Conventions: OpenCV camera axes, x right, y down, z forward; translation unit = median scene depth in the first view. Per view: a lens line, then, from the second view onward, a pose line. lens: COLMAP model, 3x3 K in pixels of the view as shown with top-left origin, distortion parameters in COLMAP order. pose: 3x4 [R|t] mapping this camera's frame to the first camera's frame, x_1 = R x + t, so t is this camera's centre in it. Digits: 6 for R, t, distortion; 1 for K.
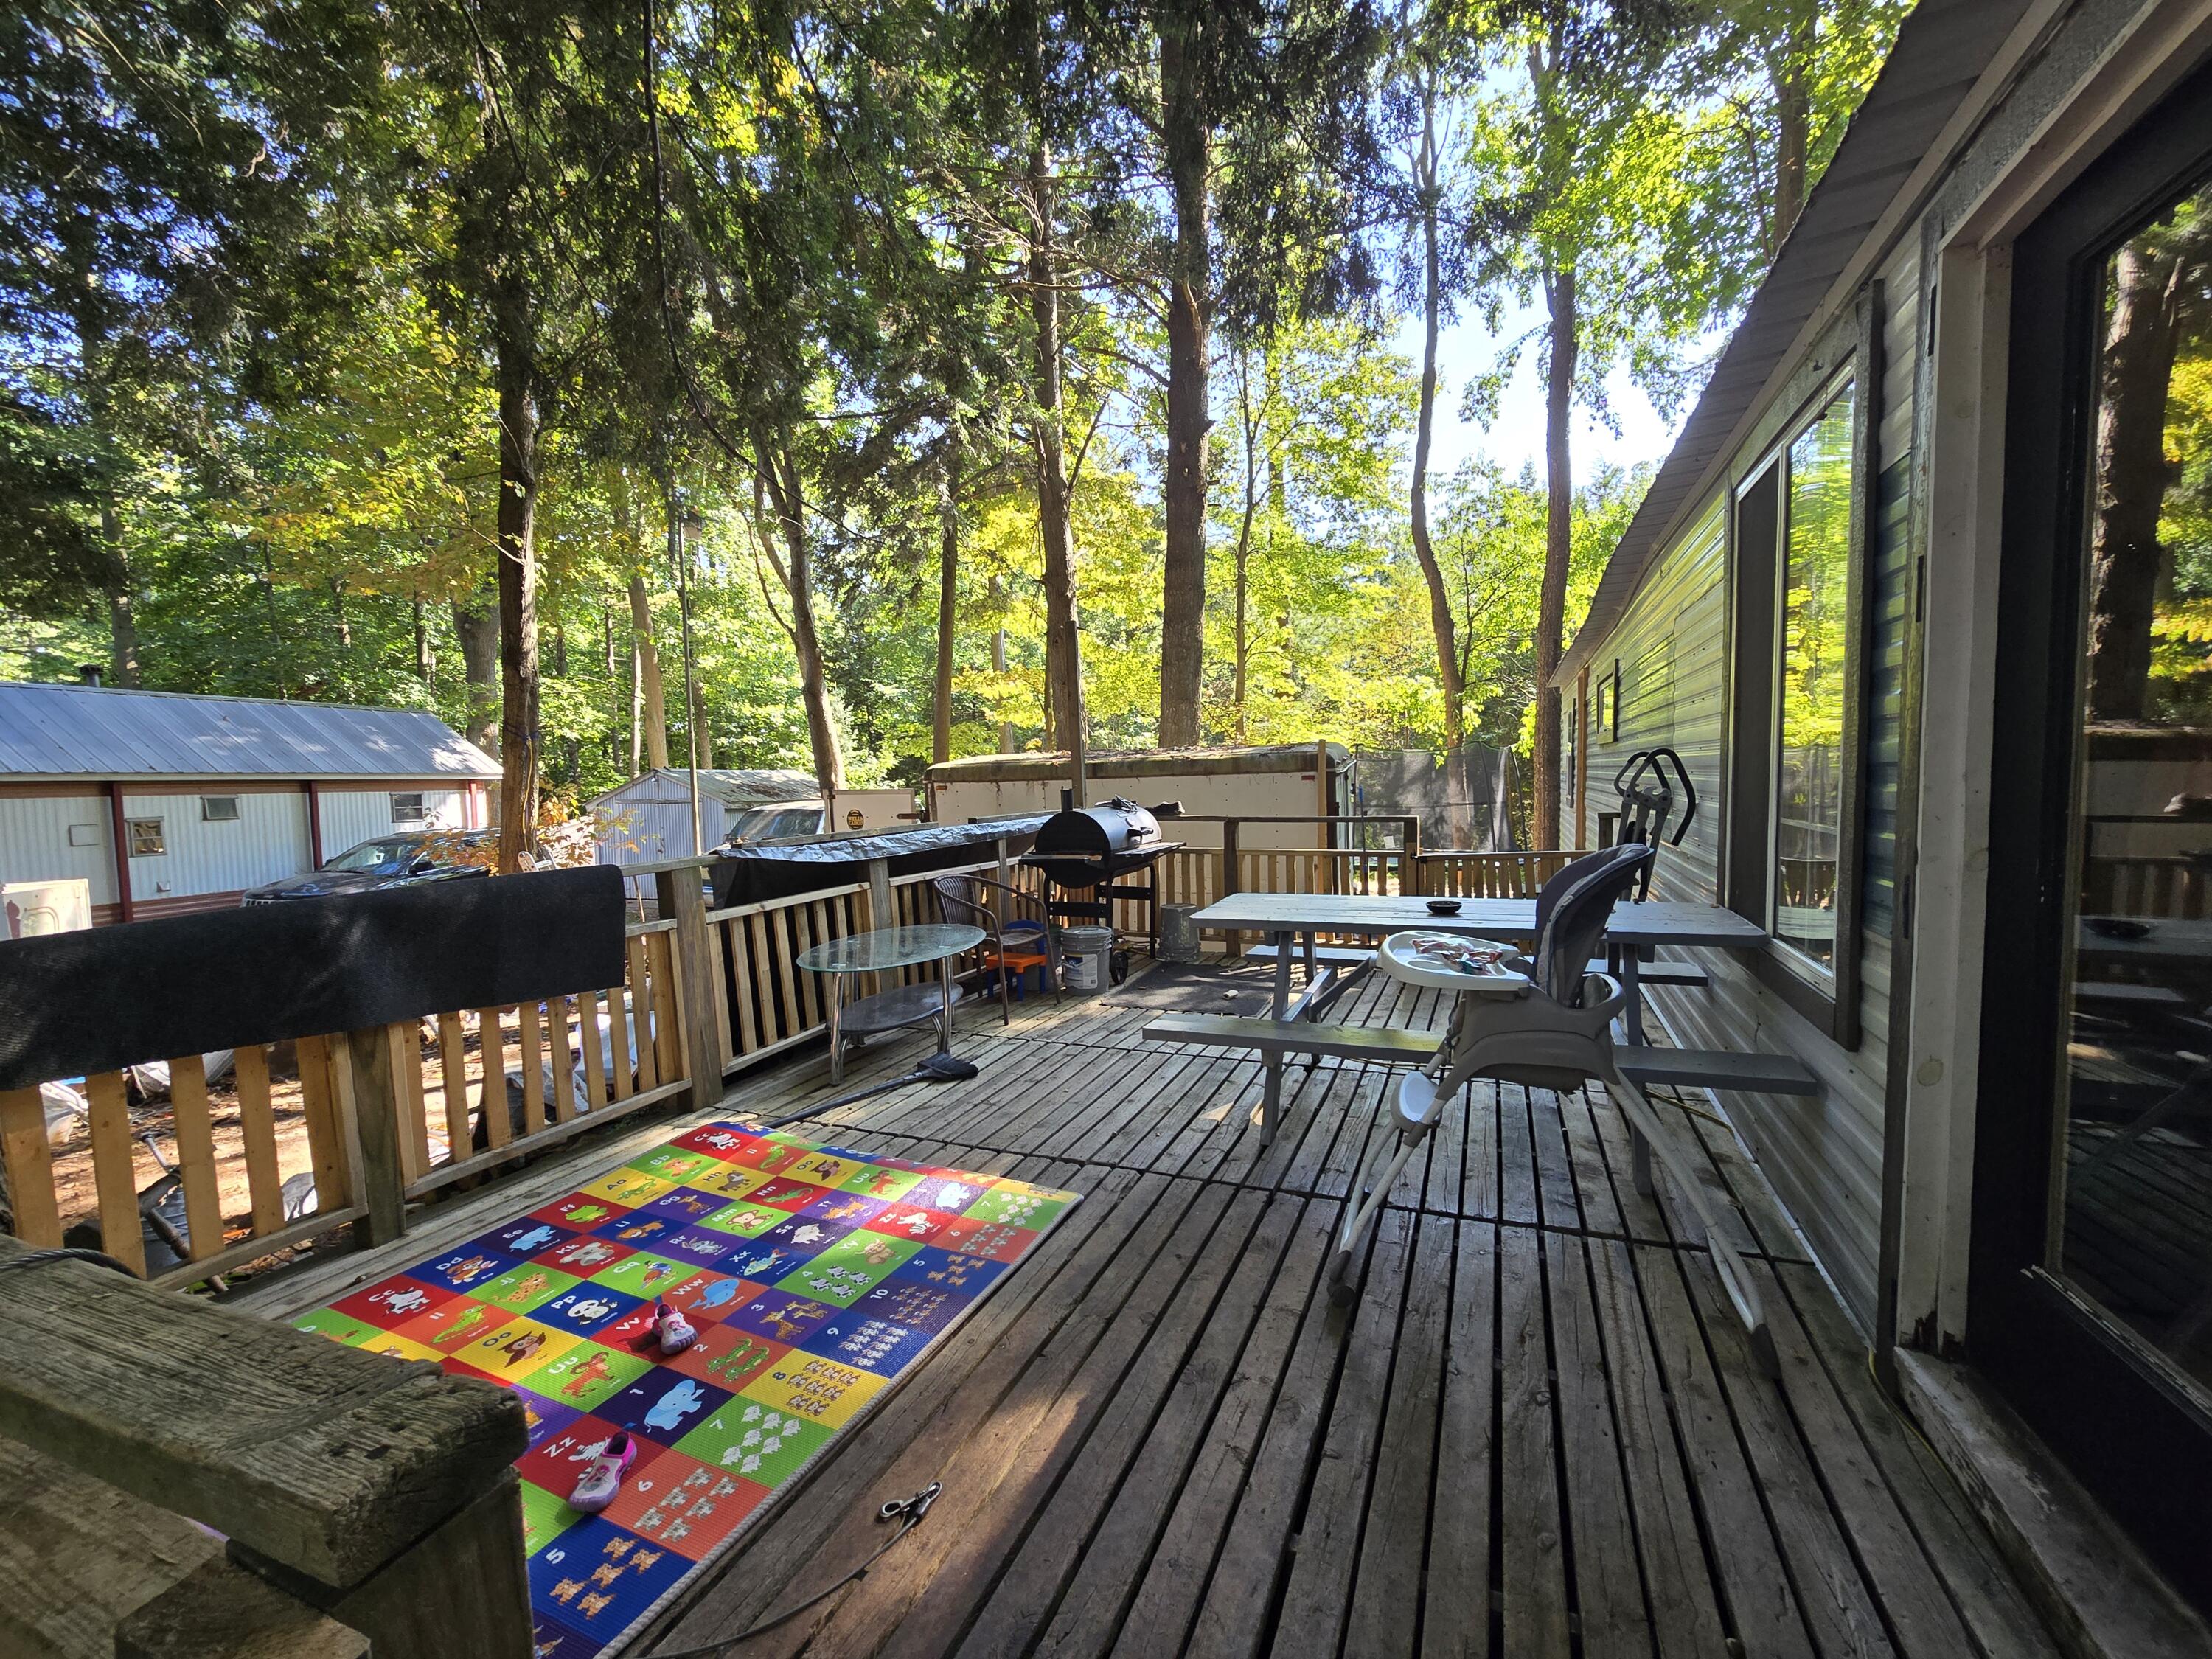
lens RADIAL K [[897.6, 0, 1109.0], [0, 897.6, 845.8], [0, 0, 1]] dist [-0.004044, 0.000702]
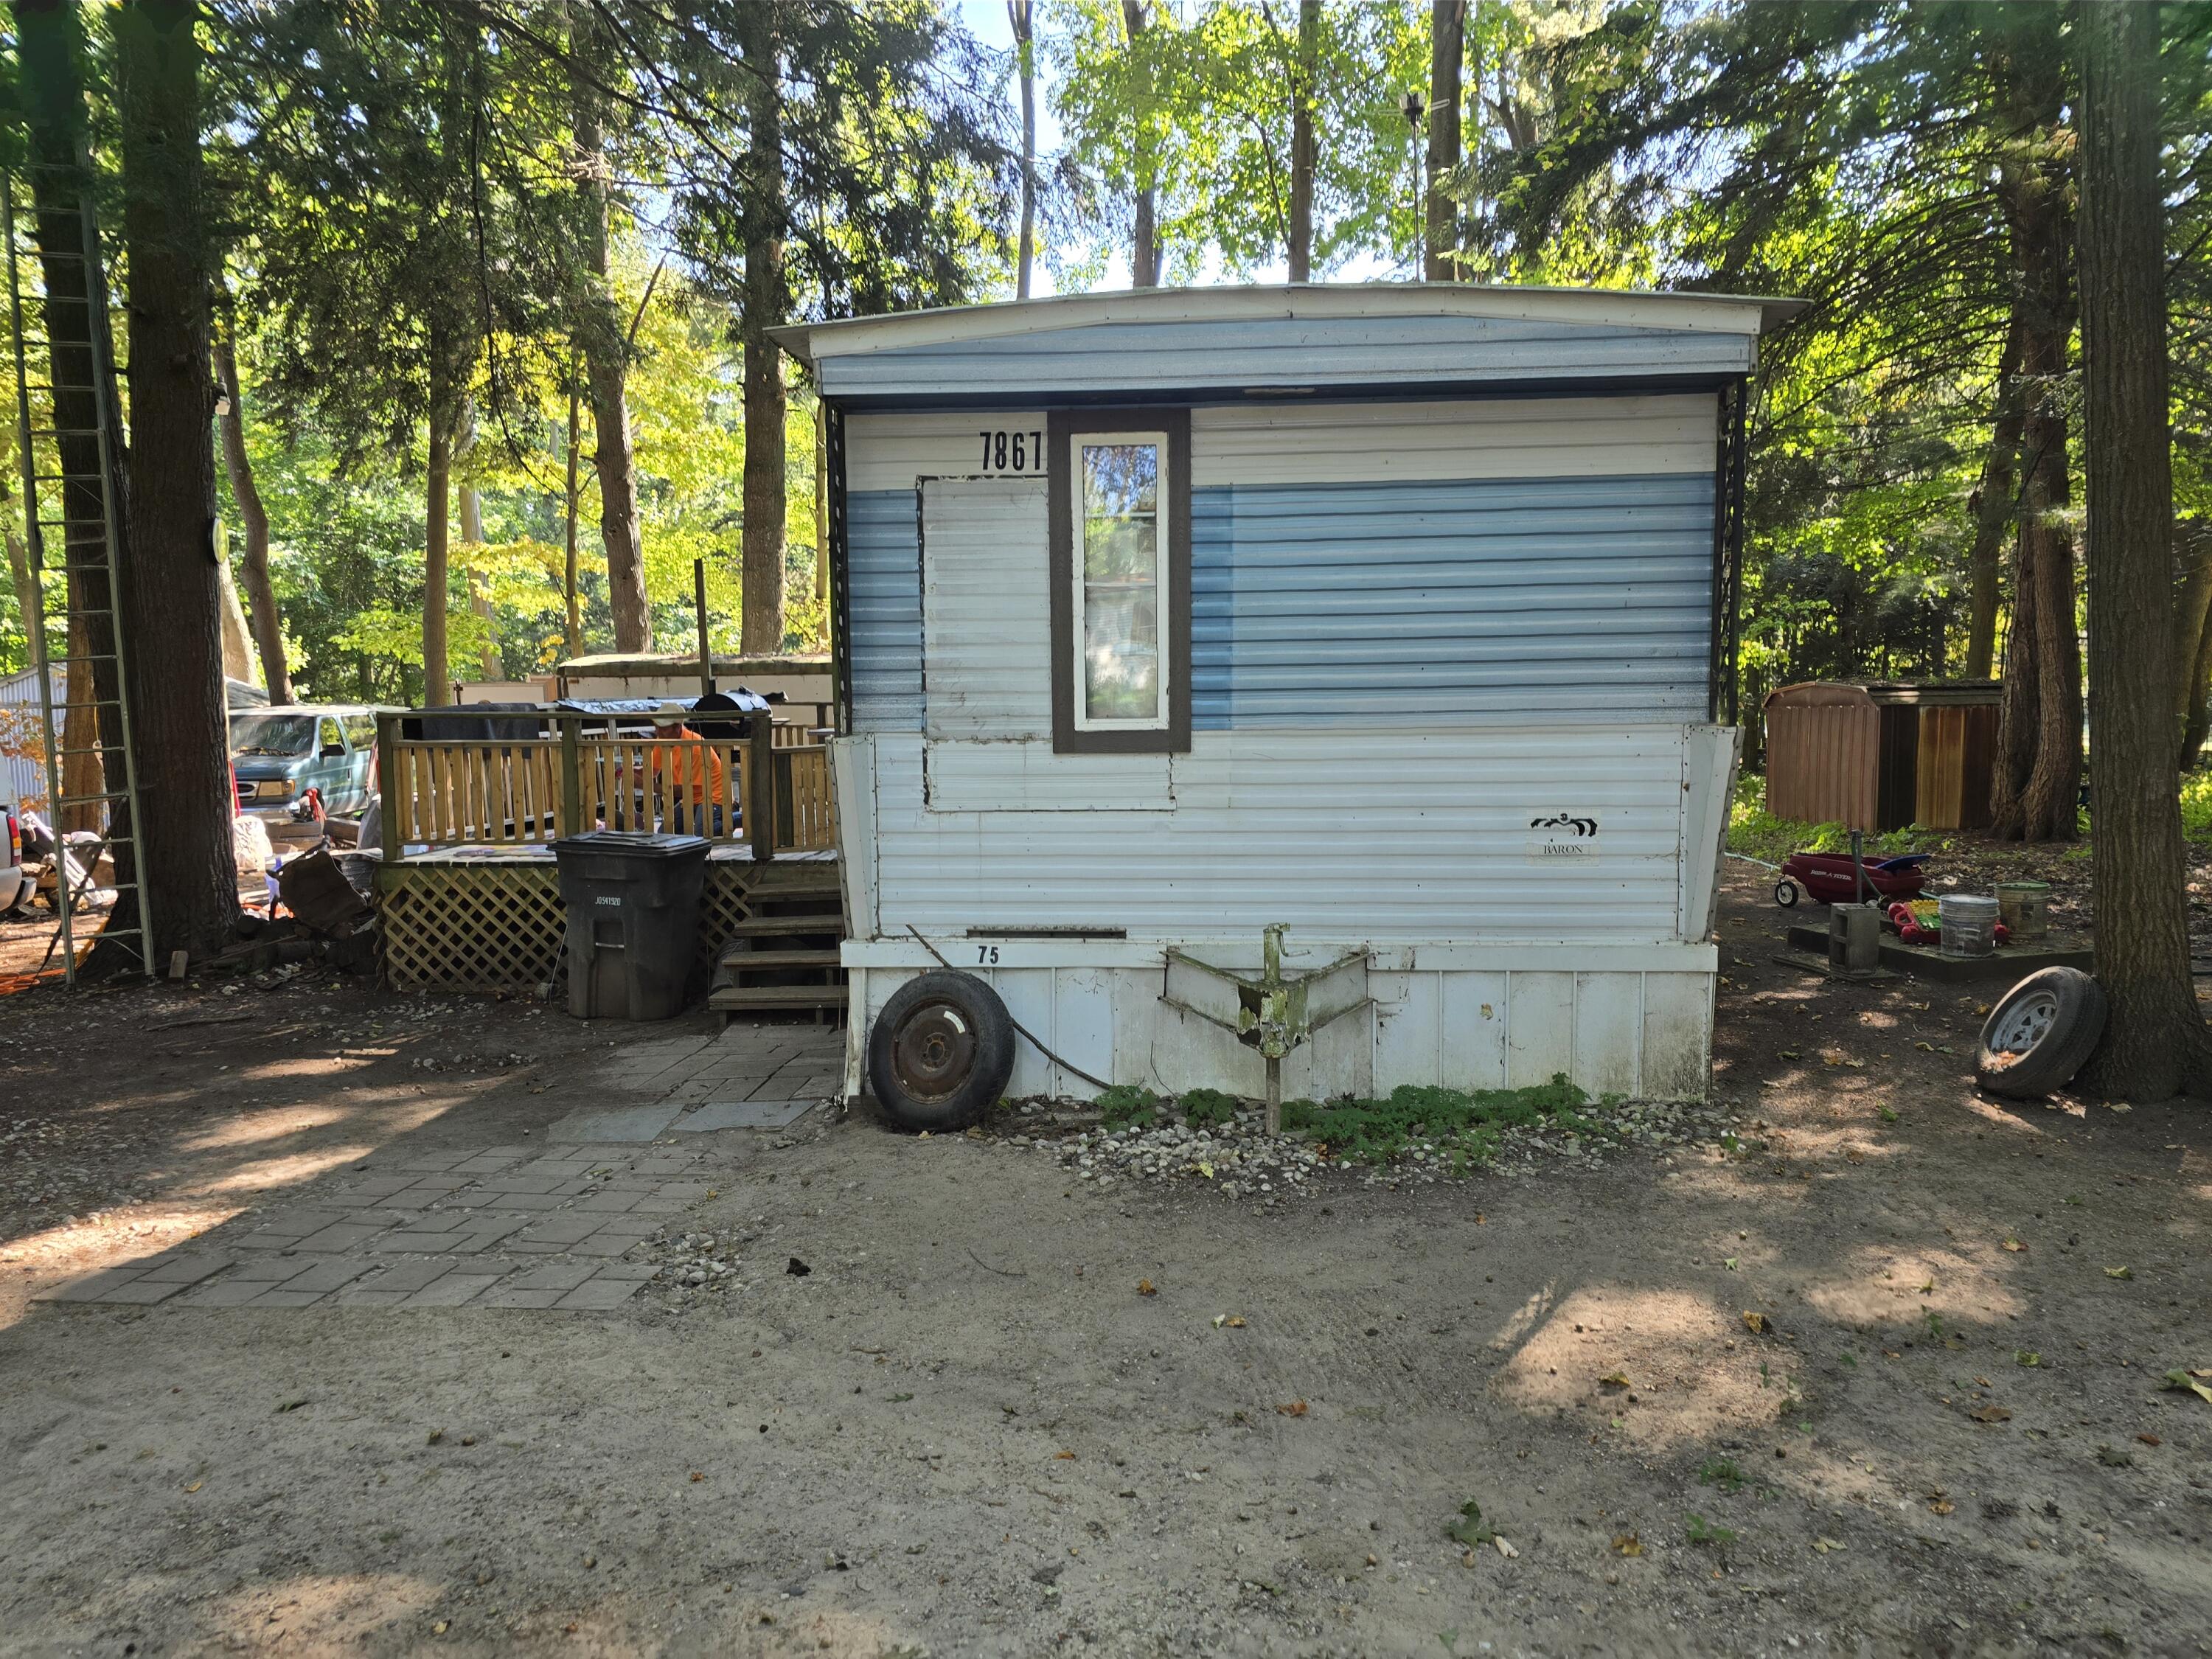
lens RADIAL K [[1521.5, 0, 1127.7], [0, 1521.5, 841.5], [0, 0, 1]] dist [0.030045, -0.026497]
pose [[0.941323, -0.017365, 0.337061, -0.234952], [0.013050, 0.999801, 0.015064, 0.163775], [-0.337256, -0.009781, 0.941362, -1.509549]]
